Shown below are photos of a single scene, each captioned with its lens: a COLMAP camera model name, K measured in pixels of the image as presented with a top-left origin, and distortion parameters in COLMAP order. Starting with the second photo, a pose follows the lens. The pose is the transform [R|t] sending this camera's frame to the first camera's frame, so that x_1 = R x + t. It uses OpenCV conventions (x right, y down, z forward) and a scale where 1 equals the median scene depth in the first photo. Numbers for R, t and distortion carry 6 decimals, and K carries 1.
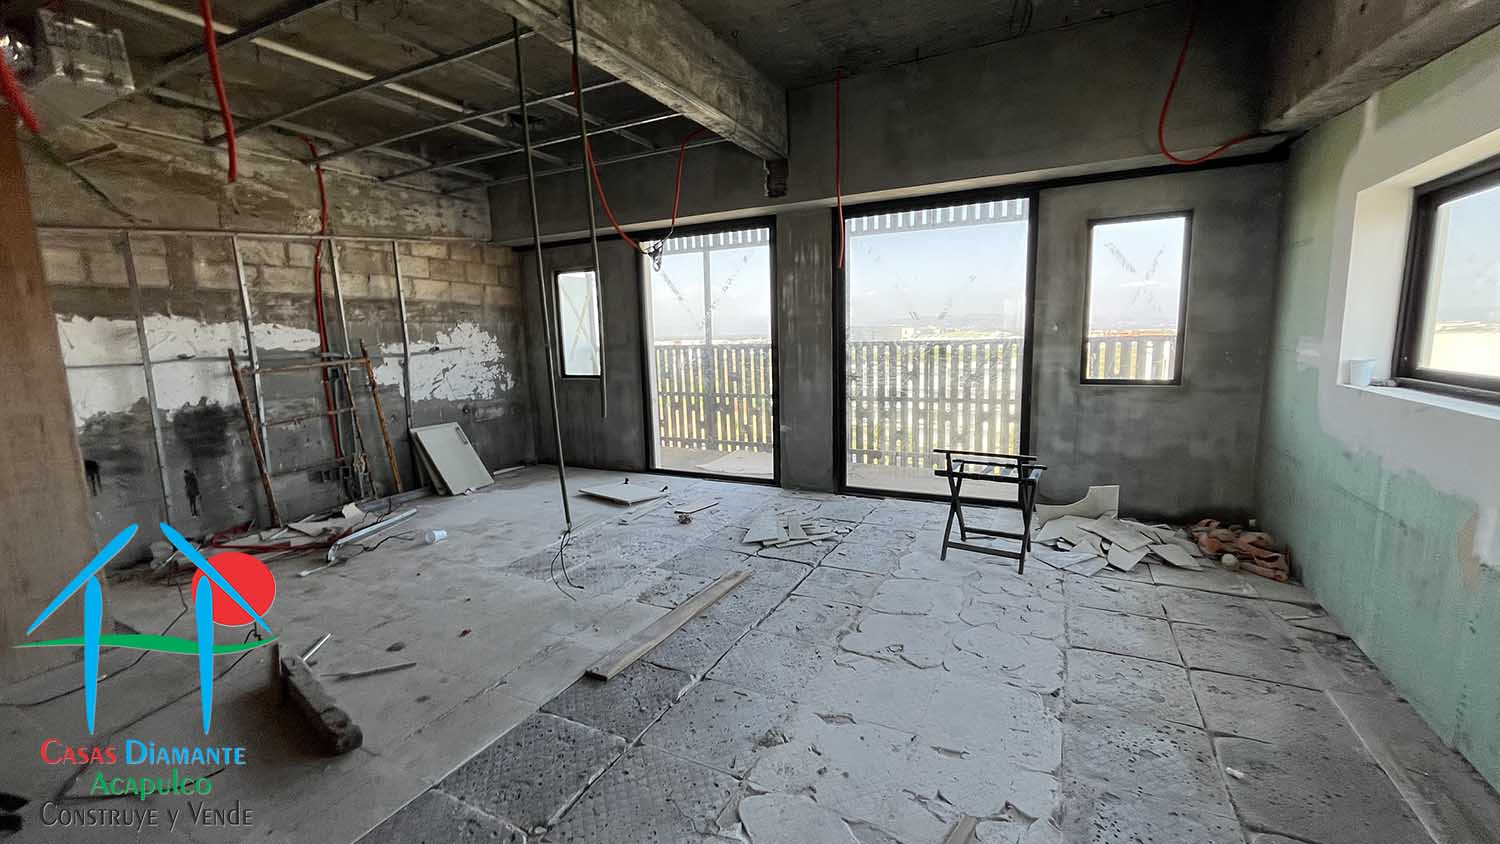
lens RADIAL K [[603.5, 0, 753.4], [0, 603.5, 422.9], [0, 0, 1]] dist [-0.001888, -0.000292]
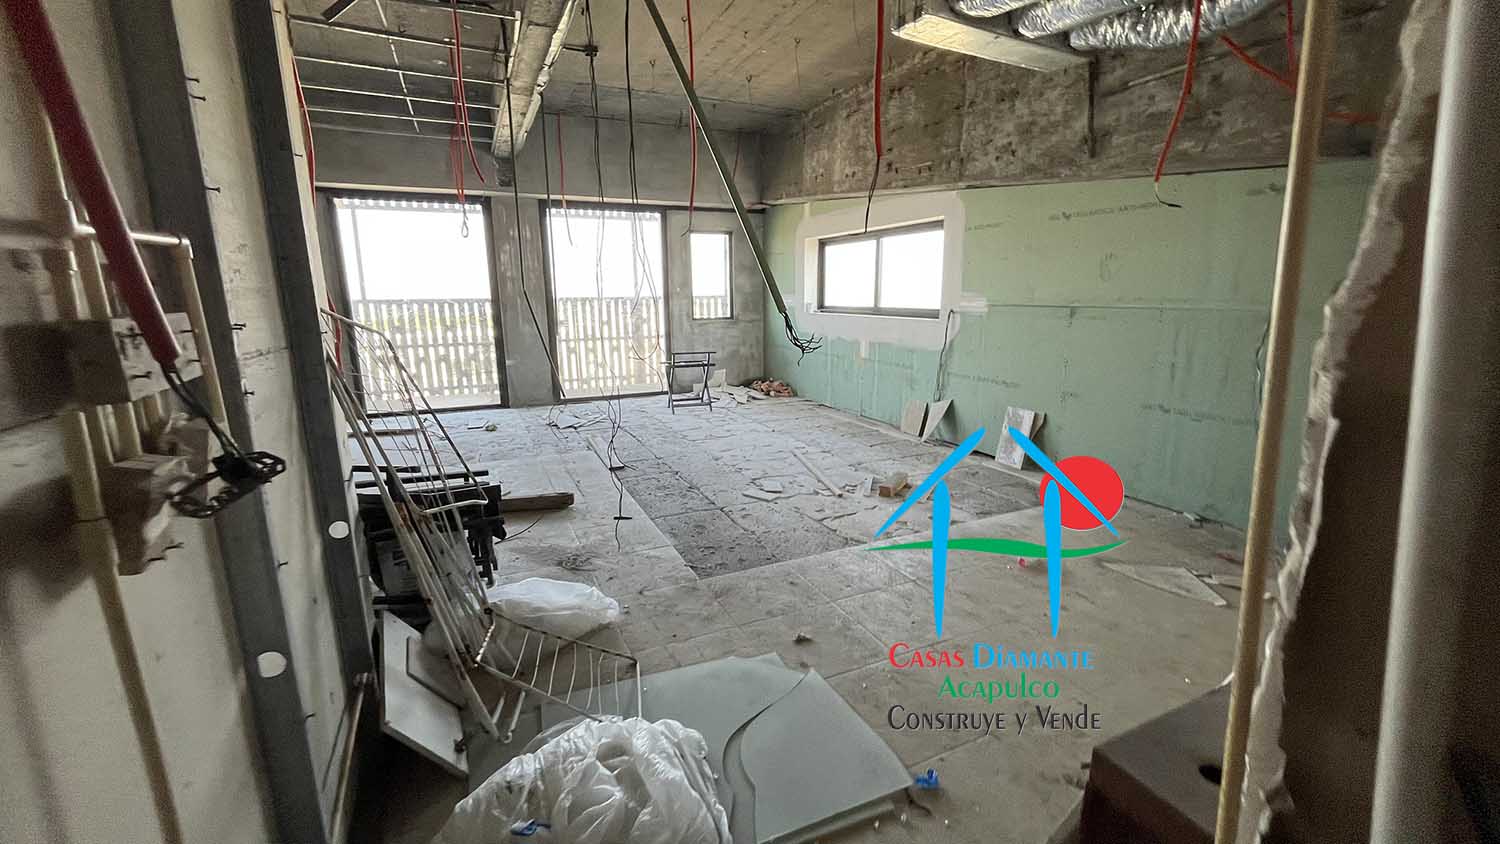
lens RADIAL K [[604.5, 0, 750.0], [0, 604.5, 421.3], [0, 0, 1]] dist [-0.003004, 0.000099]
pose [[0.621165, -0.143802, 0.770373, -0.837140], [0.106078, 0.989402, 0.099155, 0.077972], [-0.776467, 0.020128, 0.629836, -0.296333]]
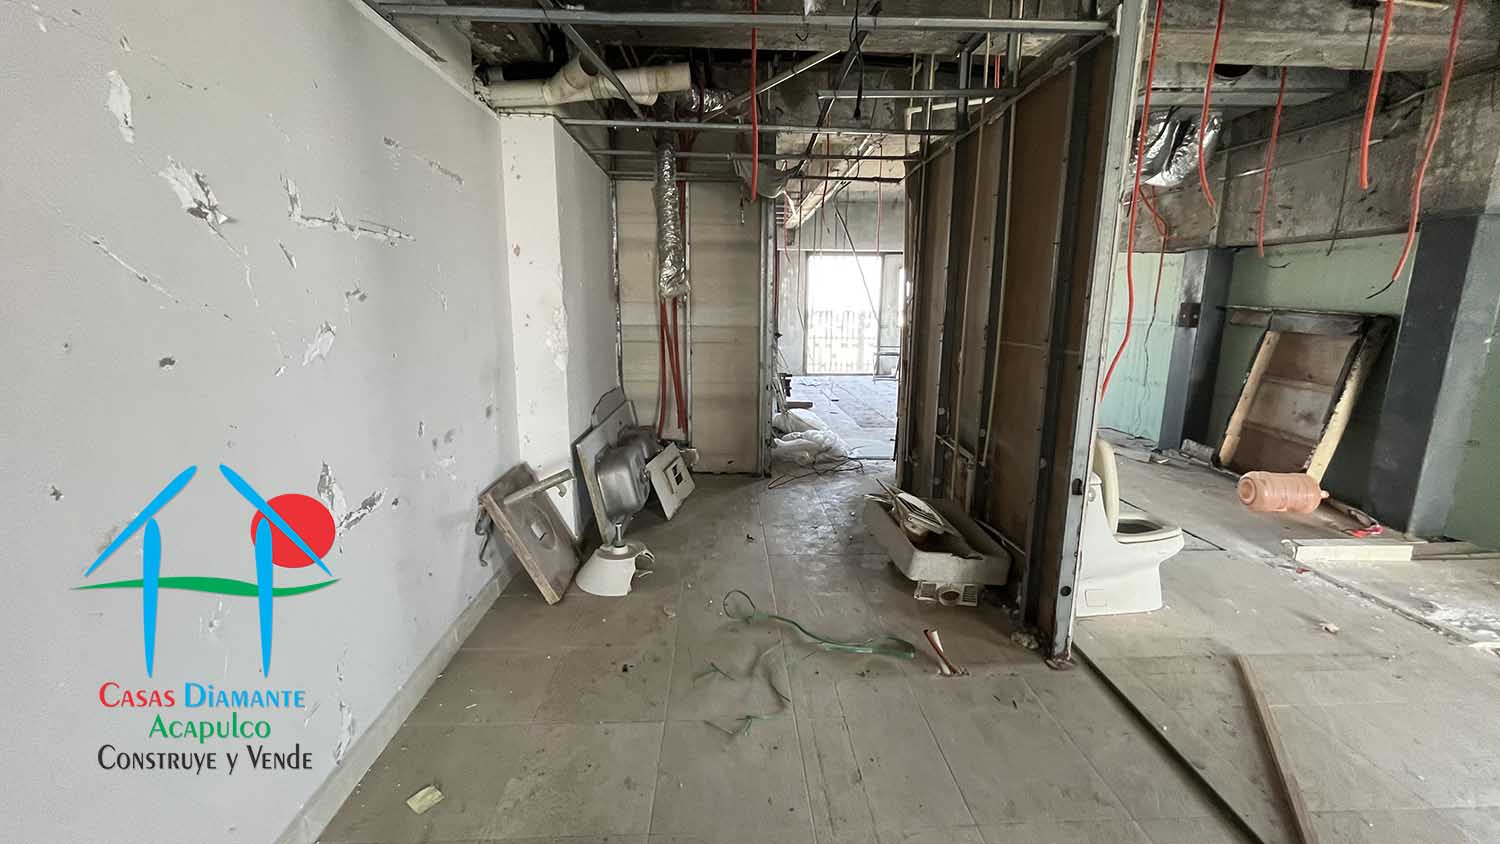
lens RADIAL K [[604.5, 0, 750.0], [0, 604.5, 421.3], [0, 0, 1]] dist [-0.003004, 0.000099]
pose [[0.869921, -0.062868, 0.489168, -1.442998], [0.041583, 0.997660, 0.054269, 0.194216], [-0.491435, -0.026869, 0.870500, -1.093901]]
